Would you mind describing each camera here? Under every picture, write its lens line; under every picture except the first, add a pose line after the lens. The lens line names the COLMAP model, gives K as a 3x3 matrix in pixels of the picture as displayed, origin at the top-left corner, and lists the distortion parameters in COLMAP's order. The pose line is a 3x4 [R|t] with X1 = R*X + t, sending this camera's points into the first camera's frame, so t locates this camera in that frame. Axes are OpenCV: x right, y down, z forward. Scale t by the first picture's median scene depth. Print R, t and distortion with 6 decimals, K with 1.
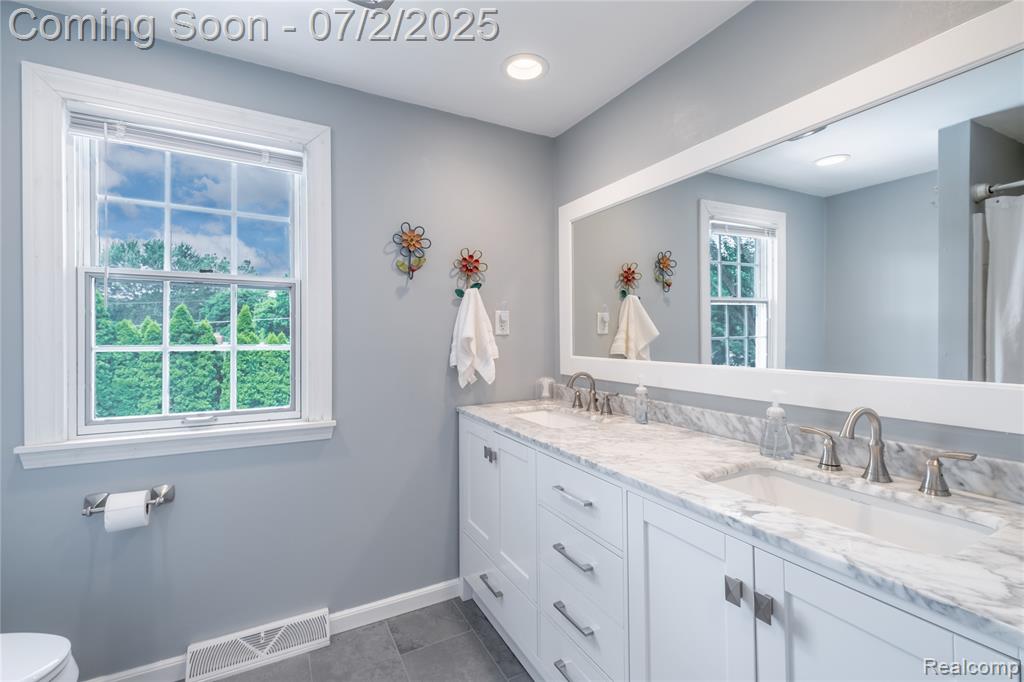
lens RADIAL K [[444.3, 0, 516.4], [0, 444.3, 336.0], [0, 0, 1]] dist [0.016733, -0.004116]
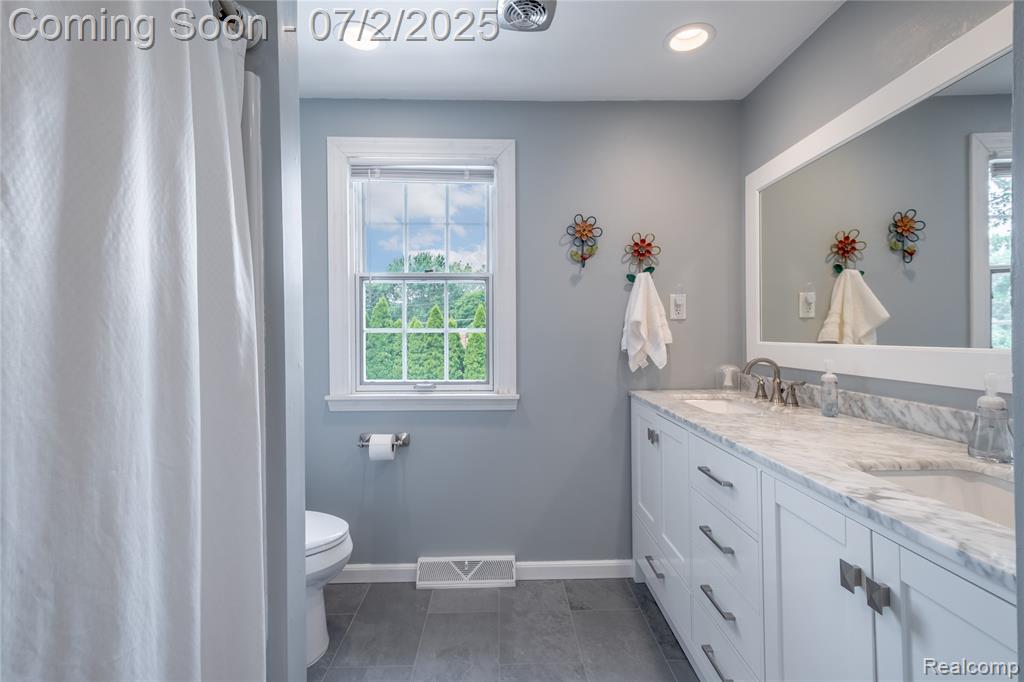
lens RADIAL K [[471.2, 0, 511.2], [0, 471.2, 338.5], [0, 0, 1]] dist [0.016586, 0.000393]
pose [[0.882450, 0.005744, -0.470371, 0.157184], [-0.000685, 0.999940, 0.010926, 0.033764], [0.470405, -0.009319, 0.882401, -0.087834]]
